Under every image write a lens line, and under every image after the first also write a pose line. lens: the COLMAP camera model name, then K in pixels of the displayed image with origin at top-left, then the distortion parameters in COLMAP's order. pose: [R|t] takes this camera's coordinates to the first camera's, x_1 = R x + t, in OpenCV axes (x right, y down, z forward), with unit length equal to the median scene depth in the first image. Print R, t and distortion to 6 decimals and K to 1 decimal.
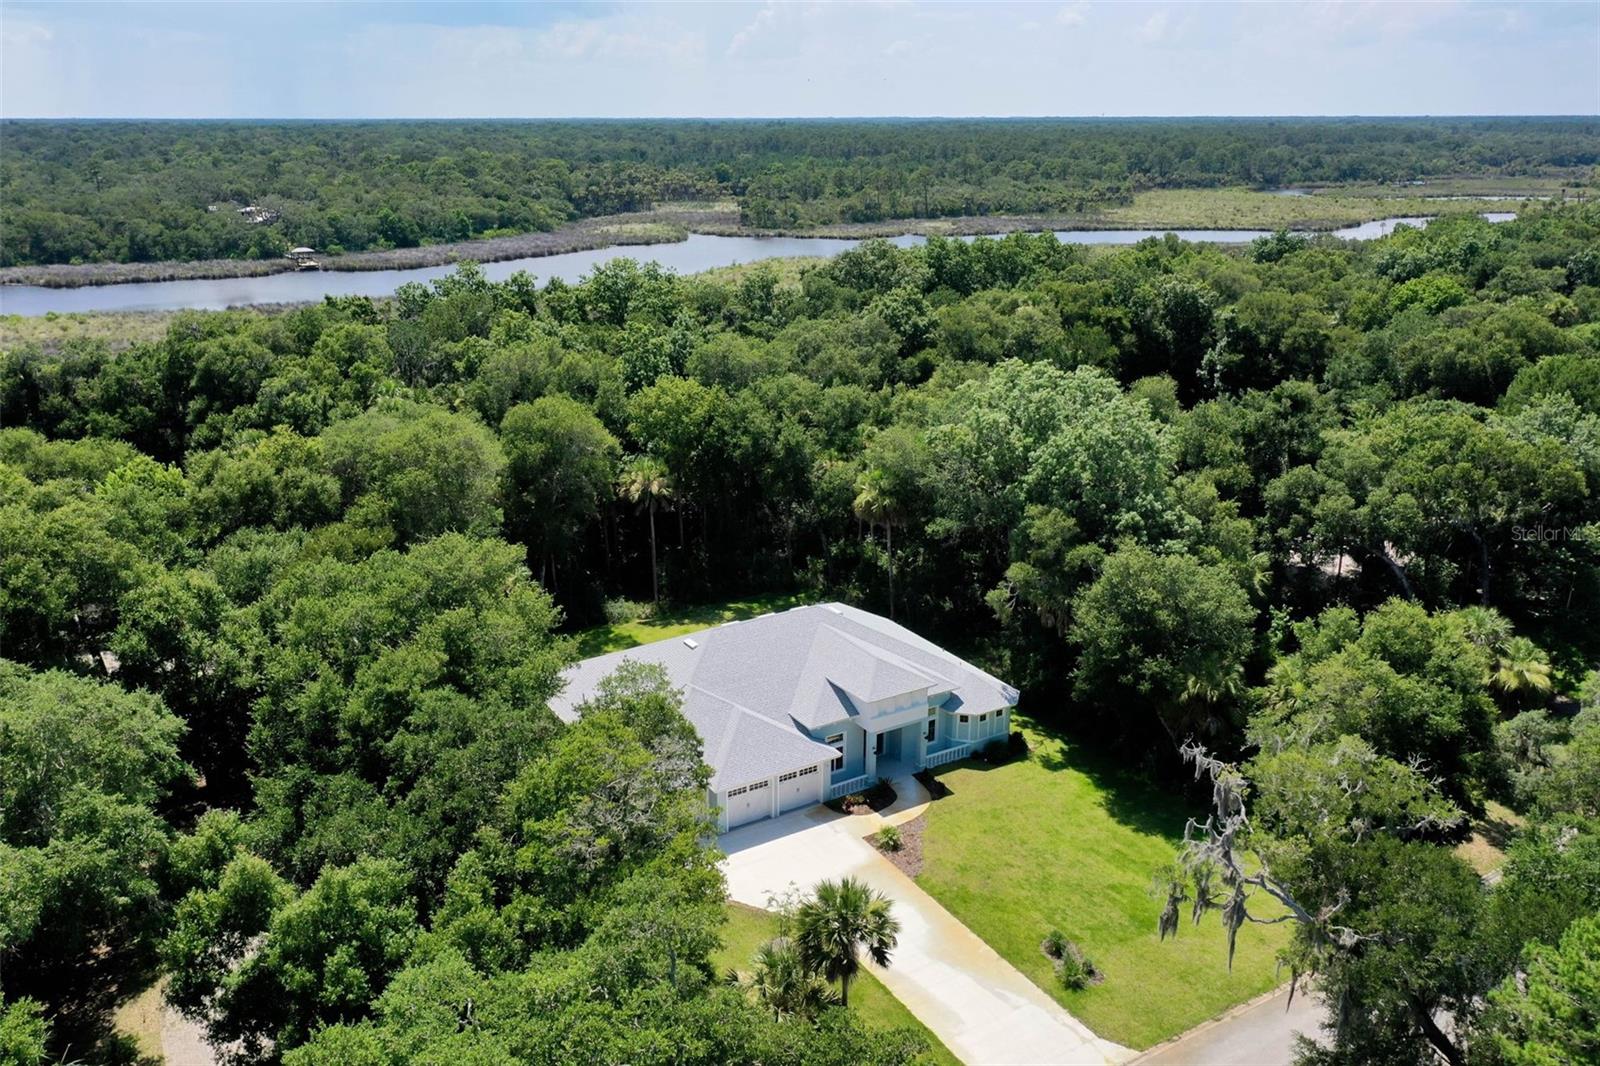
lens RADIAL K [[1255.5, 0, 791.6], [0, 1255.5, 557.4], [0, 0, 1]] dist [0.004569, -0.000921]
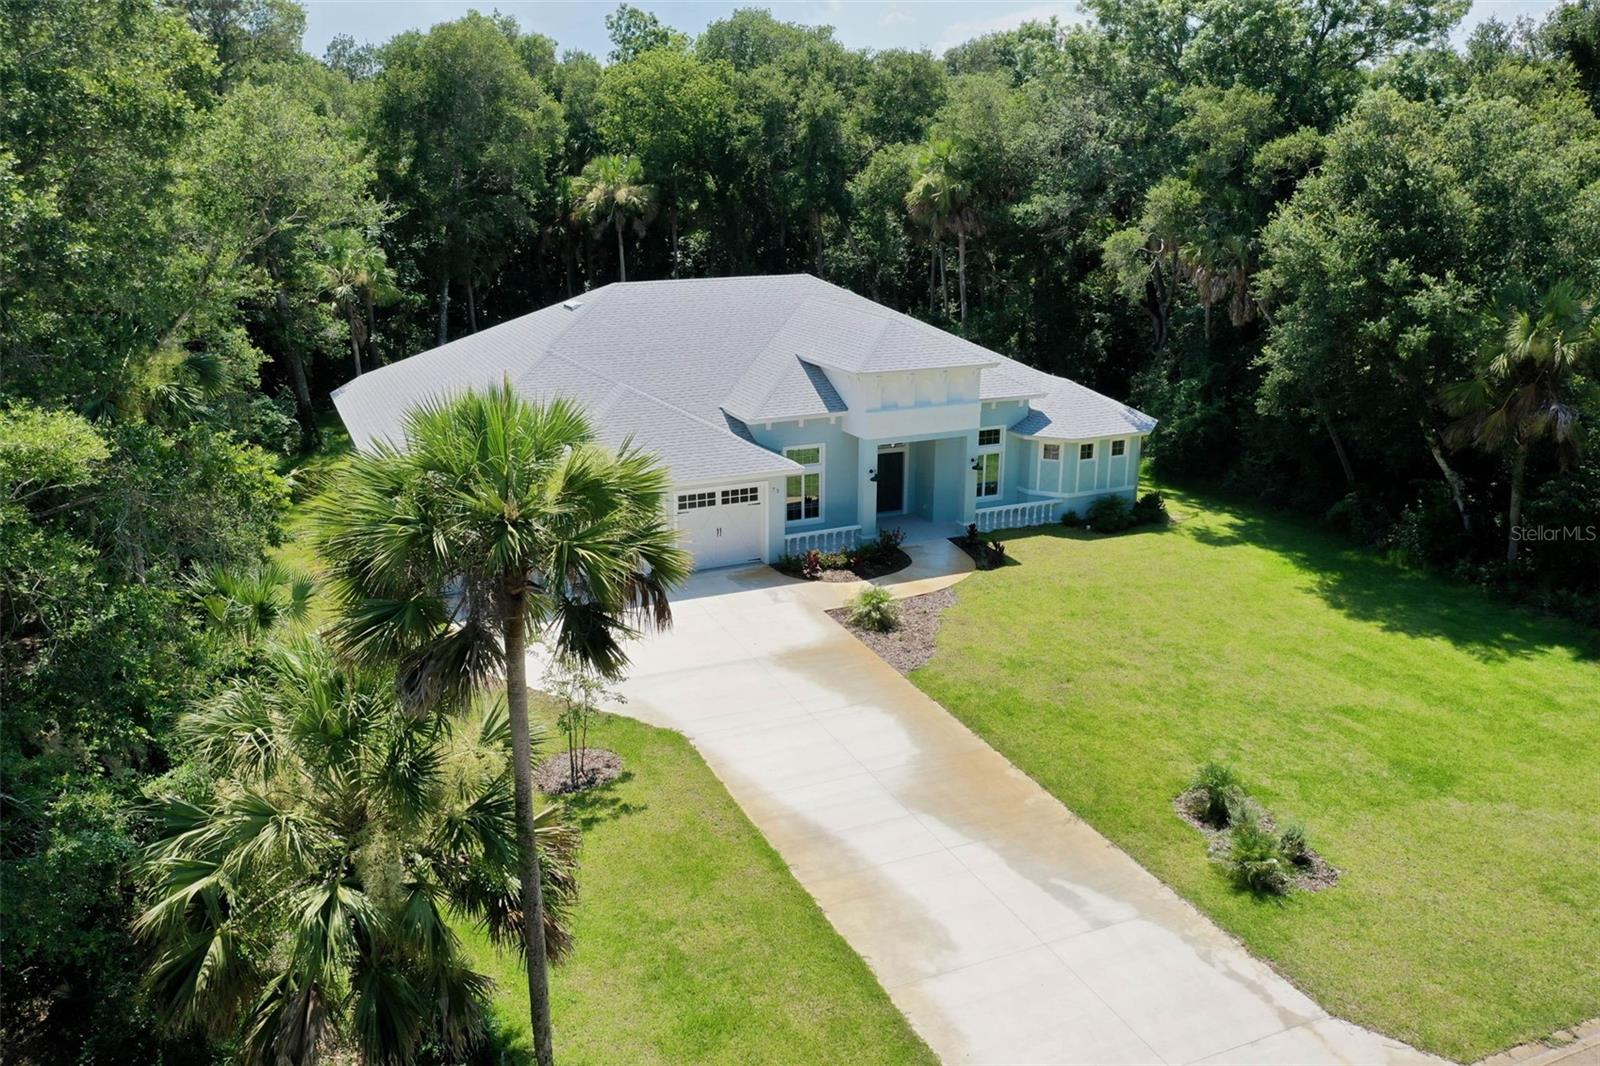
lens RADIAL K [[1255.5, 0, 791.6], [0, 1255.5, 557.4], [0, 0, 1]] dist [0.004569, -0.000921]
pose [[0.992066, 0.036942, -0.120169, 0.089396], [-0.038518, 0.999199, -0.010818, 0.179184], [0.119673, 0.015361, 0.992695, 0.427658]]
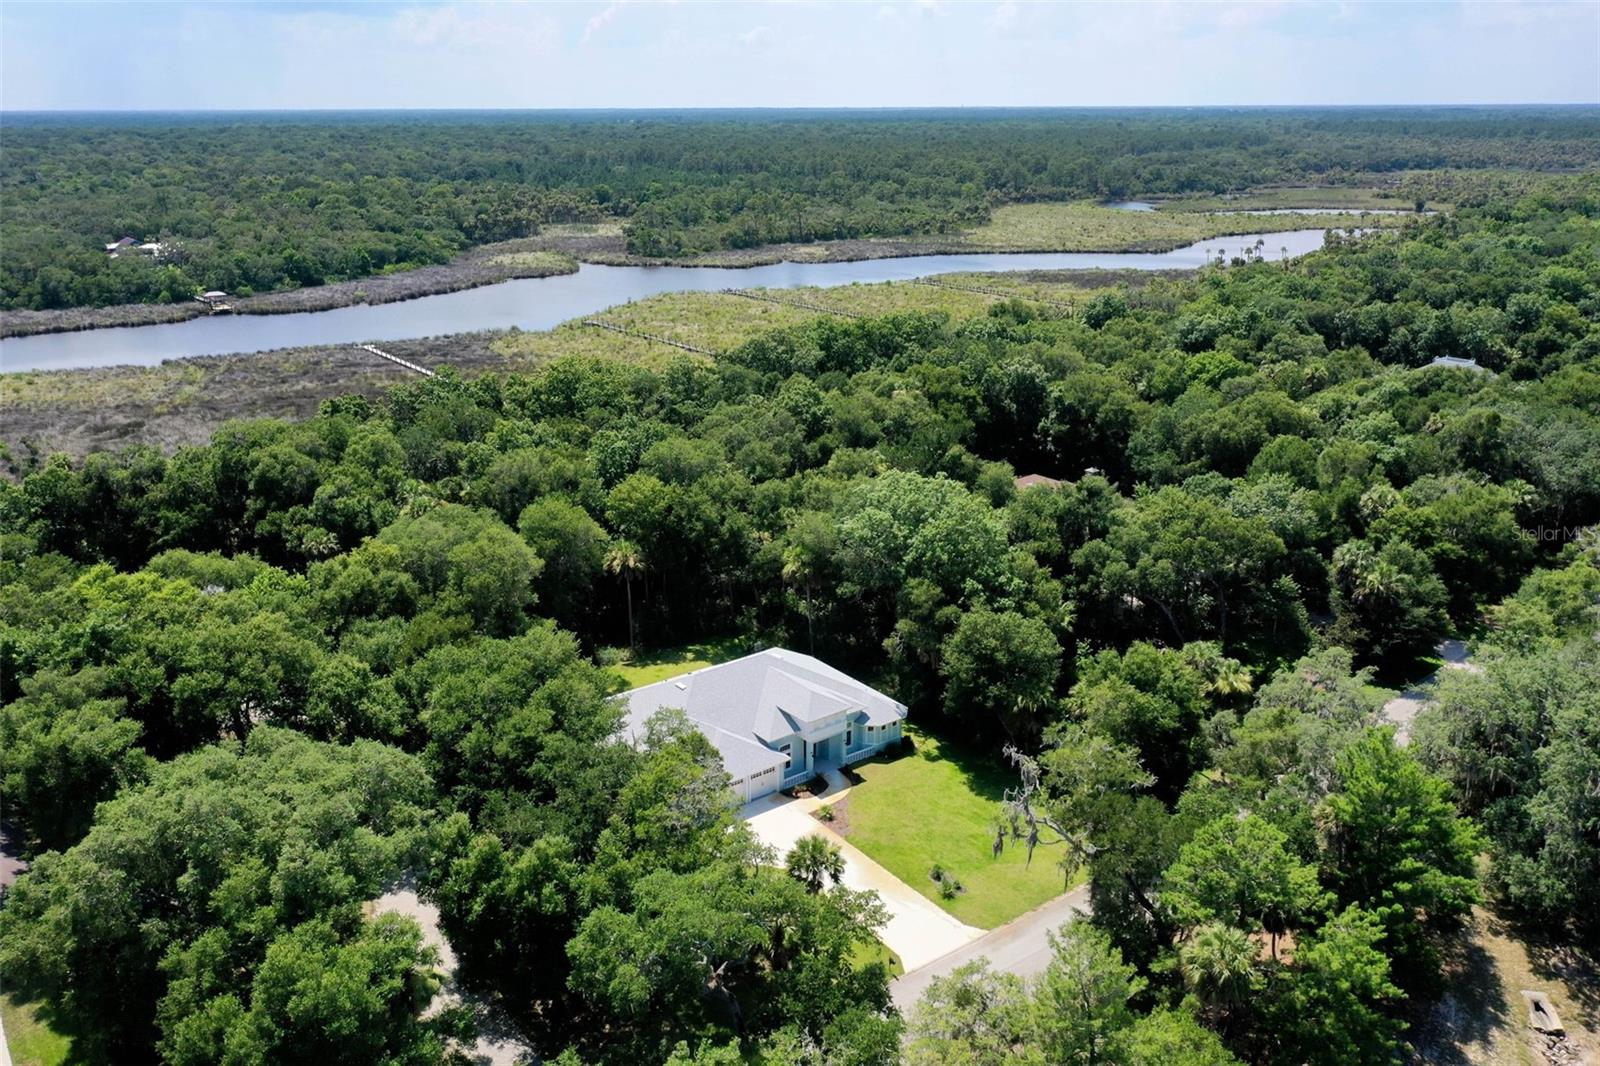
lens RADIAL K [[1255.5, 0, 791.6], [0, 1255.5, 557.4], [0, 0, 1]] dist [0.004569, -0.000921]
pose [[0.994756, -0.035230, 0.096013, -0.083303], [0.034430, 0.999357, 0.009977, -0.084593], [-0.096302, -0.006619, 0.995330, -0.421199]]
